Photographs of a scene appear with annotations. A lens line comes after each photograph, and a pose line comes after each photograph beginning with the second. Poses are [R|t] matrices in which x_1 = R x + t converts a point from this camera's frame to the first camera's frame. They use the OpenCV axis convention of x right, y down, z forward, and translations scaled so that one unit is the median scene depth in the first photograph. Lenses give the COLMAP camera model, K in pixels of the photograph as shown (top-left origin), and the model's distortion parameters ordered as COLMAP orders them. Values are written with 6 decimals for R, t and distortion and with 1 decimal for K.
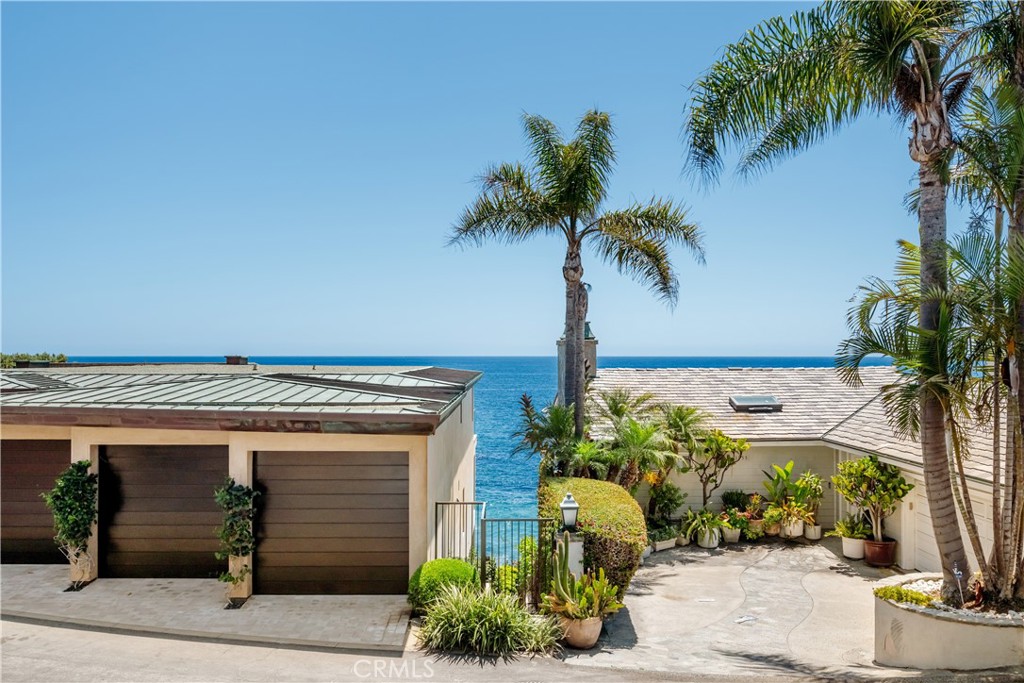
lens RADIAL K [[899.3, 0, 512.4], [0, 899.3, 337.7], [0, 0, 1]] dist [0.005312, 0.002529]
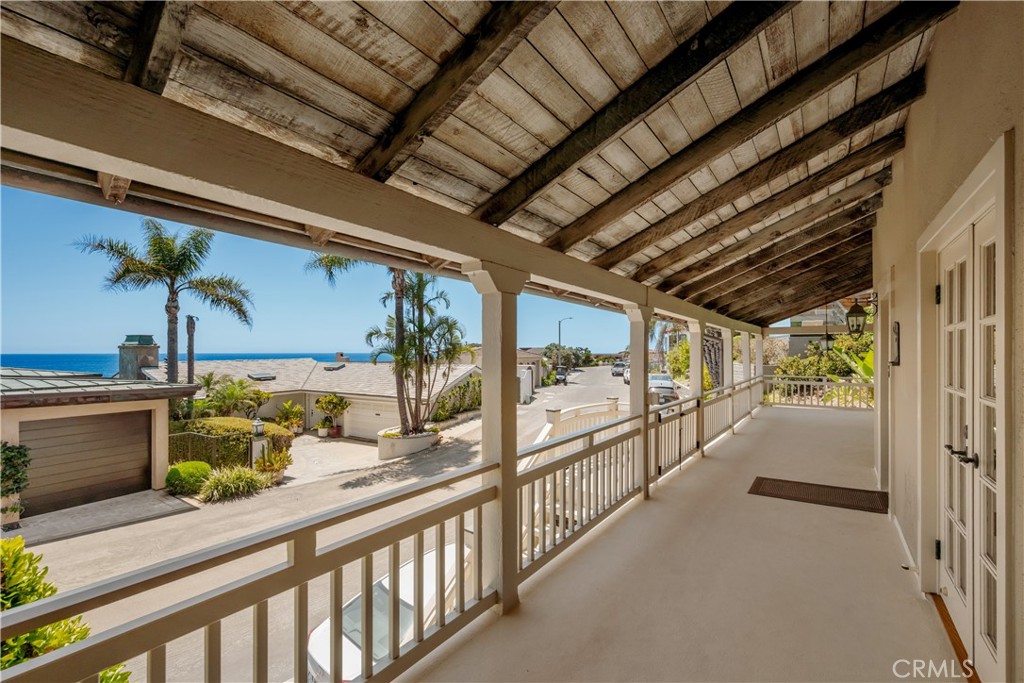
lens RADIAL K [[432.7, 0, 511.9], [0, 432.7, 348.3], [0, 0, 1]] dist [0.001168, 0.000151]
pose [[0.531291, -0.001249, 0.847188, -0.333461], [-0.007180, 0.999956, 0.005977, -0.003711], [-0.847159, -0.009258, 0.531259, -0.044664]]
